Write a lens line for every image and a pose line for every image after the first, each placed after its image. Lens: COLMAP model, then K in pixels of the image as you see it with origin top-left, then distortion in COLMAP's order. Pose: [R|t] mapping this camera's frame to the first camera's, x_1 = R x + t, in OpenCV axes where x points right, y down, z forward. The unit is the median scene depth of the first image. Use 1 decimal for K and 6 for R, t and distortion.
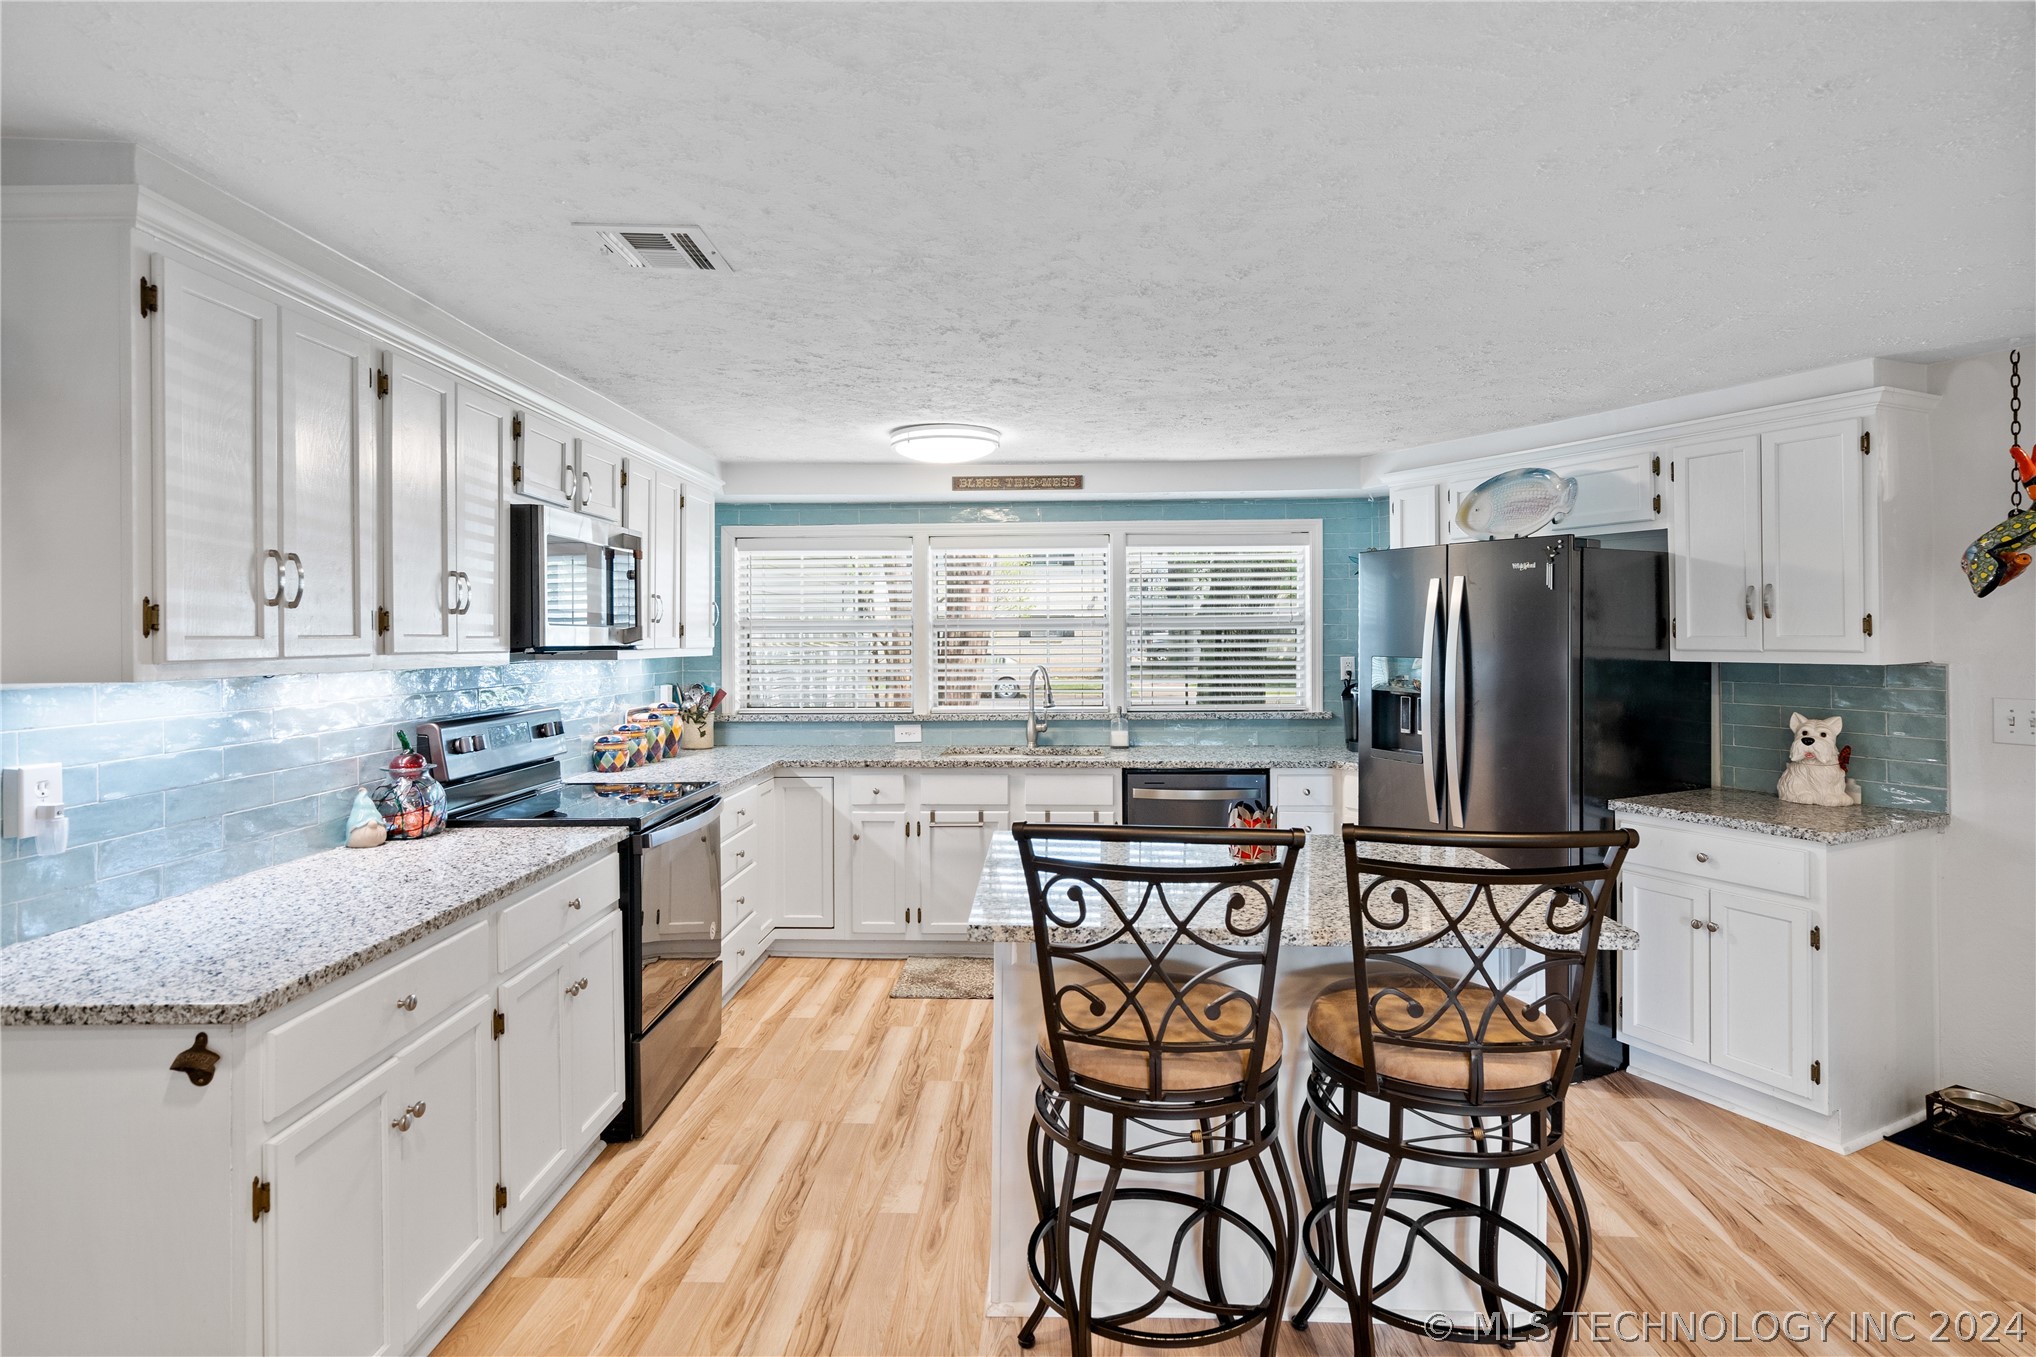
lens RADIAL K [[1068.0, 0, 1058.4], [0, 1068.0, 632.6], [0, 0, 1]] dist [-0.002230, 0.002140]
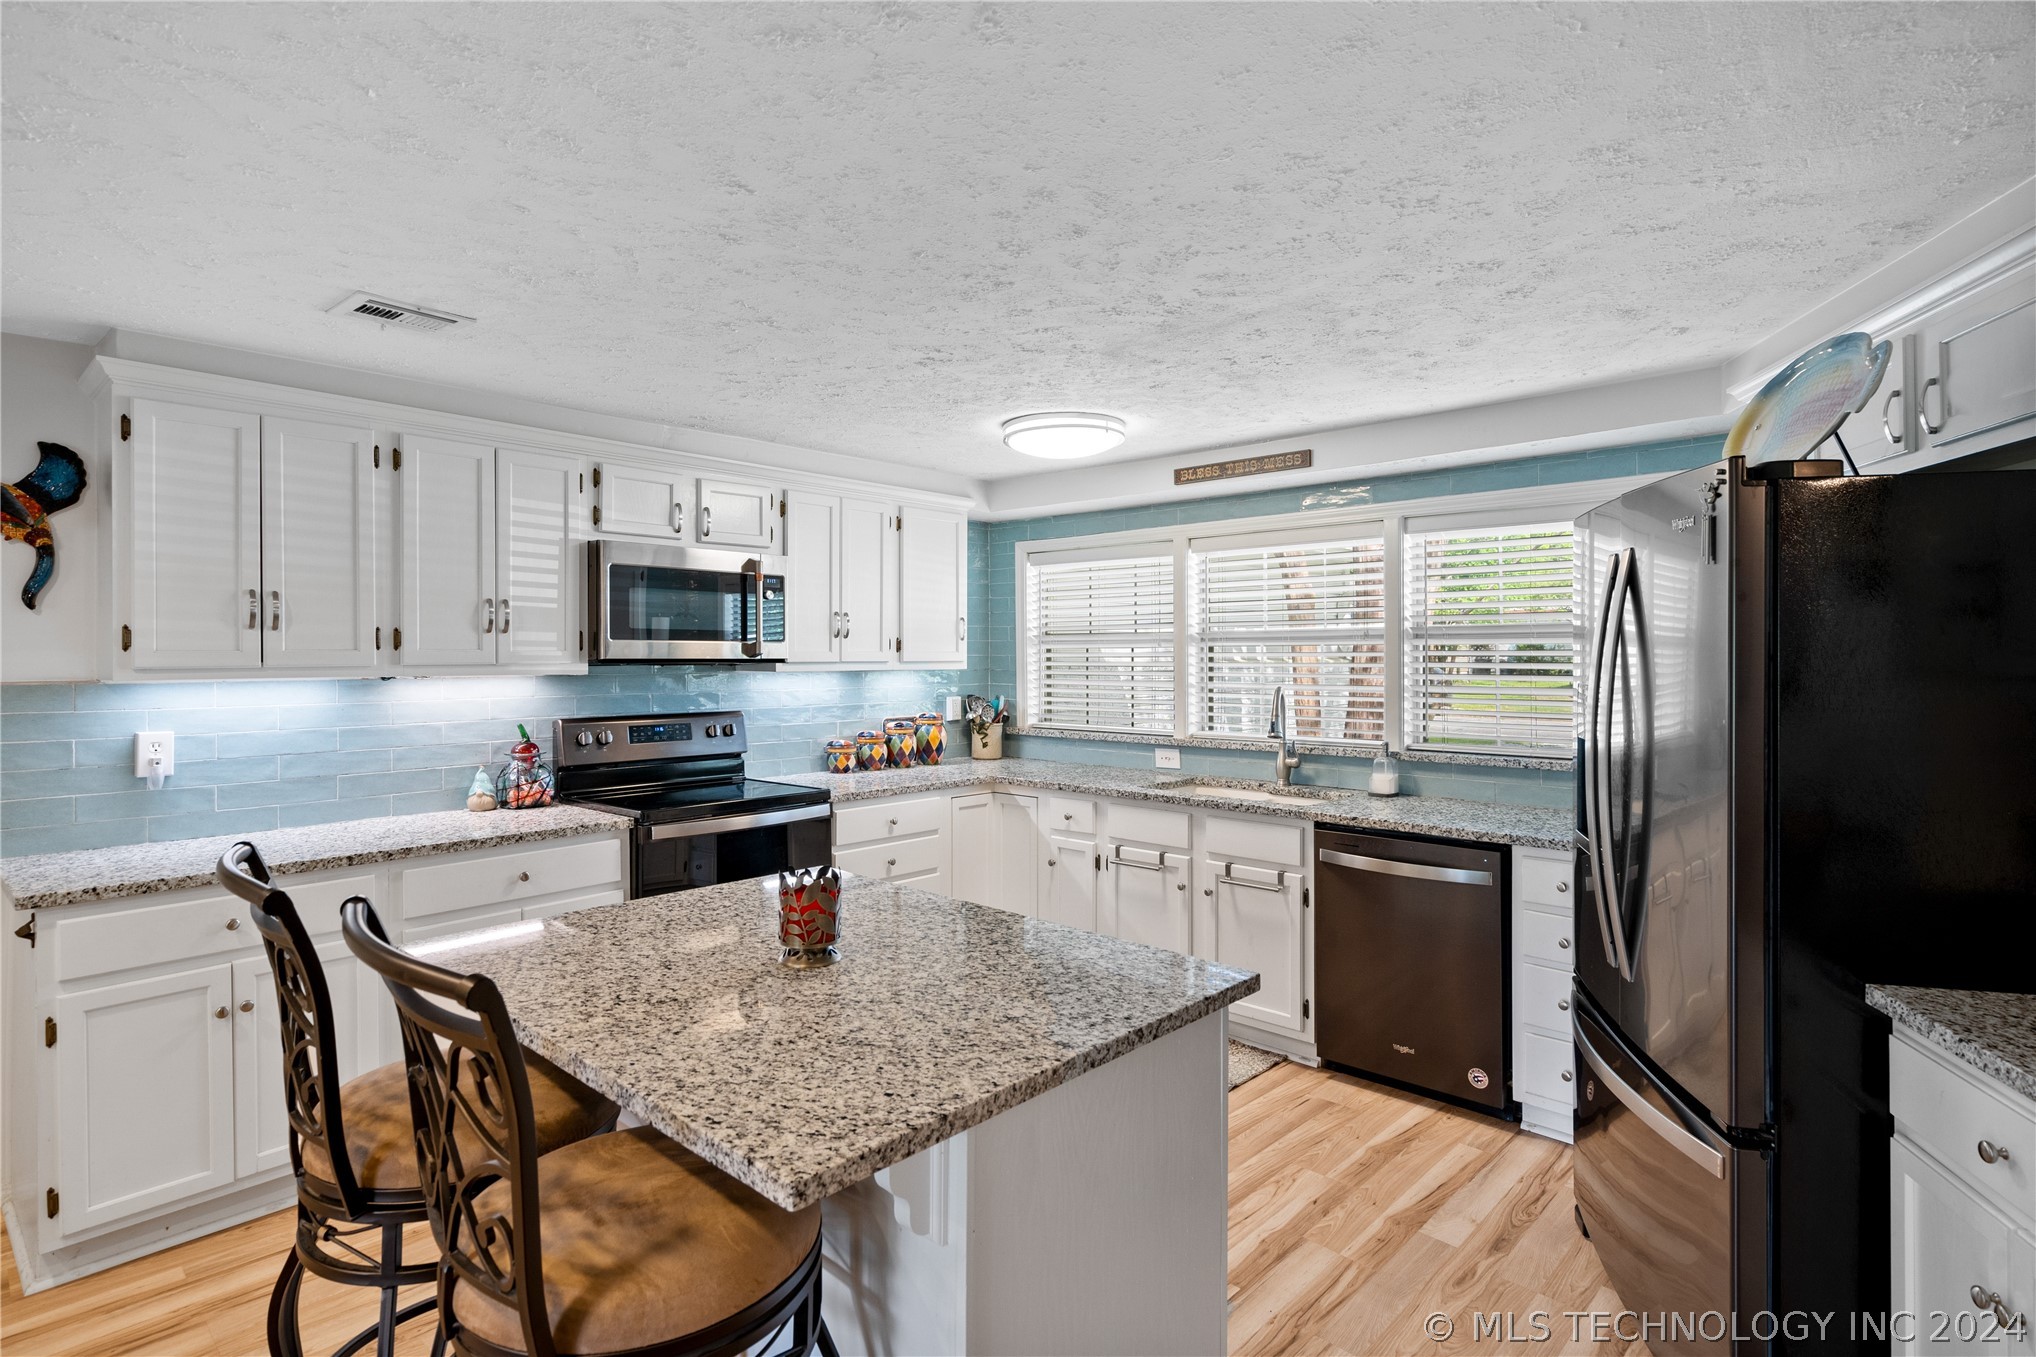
lens RADIAL K [[1068.0, 0, 1040.0], [0, 1068.0, 651.3], [0, 0, 1]] dist [-0.002230, 0.002140]
pose [[0.738154, 0.002253, -0.674628, 0.535579], [0.001008, 0.999990, 0.004442, -0.000286], [0.674631, -0.003959, 0.738144, 0.357882]]
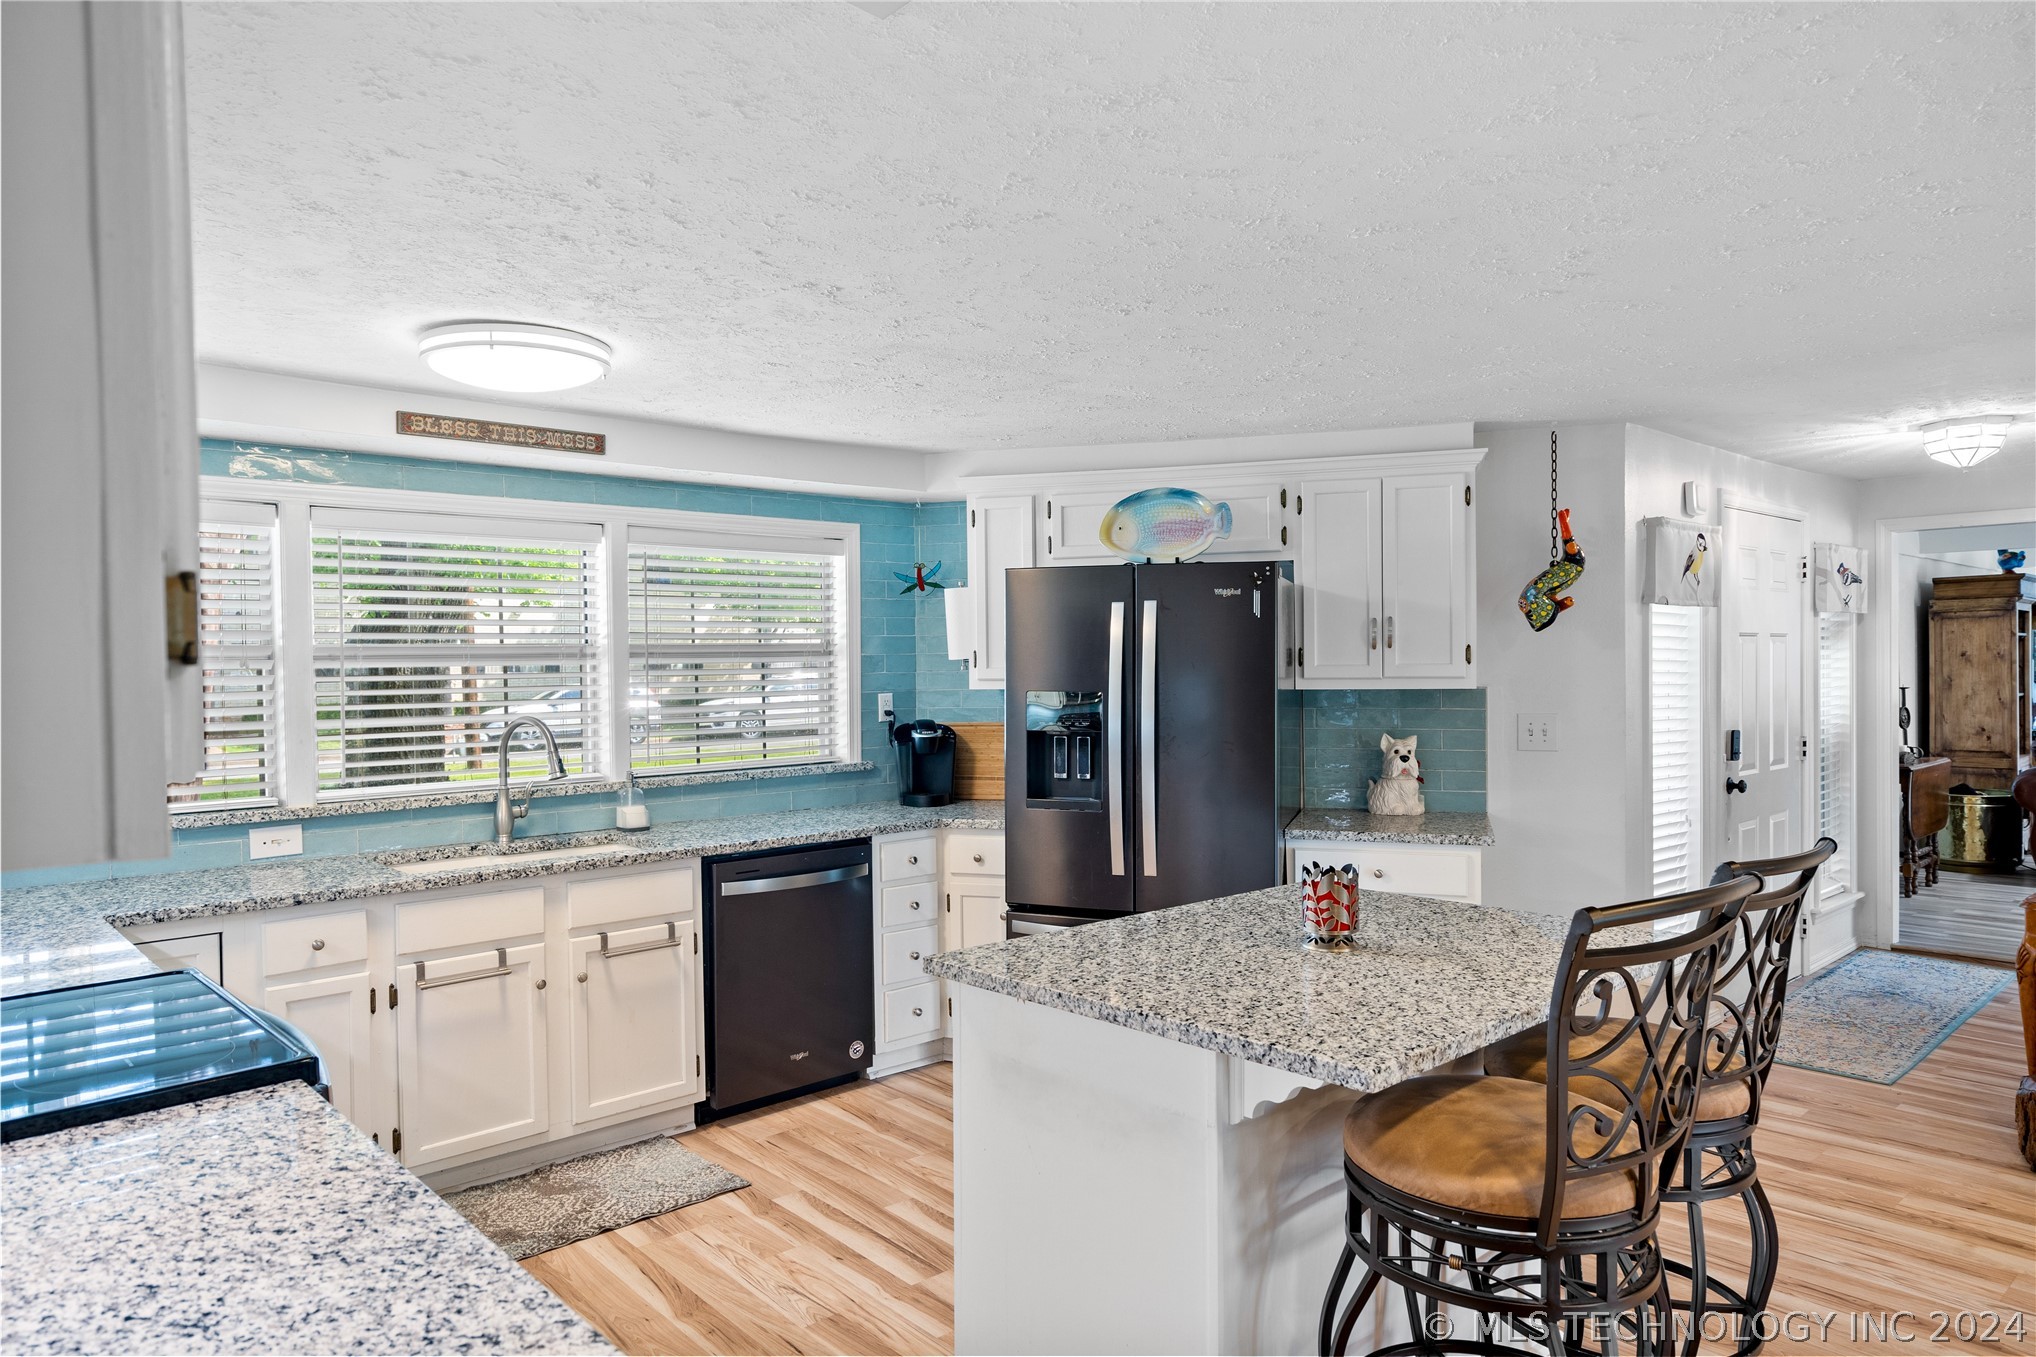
lens RADIAL K [[1258.7, 0, 1063.5], [0, 1258.7, 680.1], [0, 0, 1]] dist [0.003418, 0.005870]
pose [[0.713604, -0.014078, 0.700408, -0.433297], [0.006085, 0.999885, 0.013897, -0.000530], [-0.700523, -0.005655, 0.713608, 0.288846]]
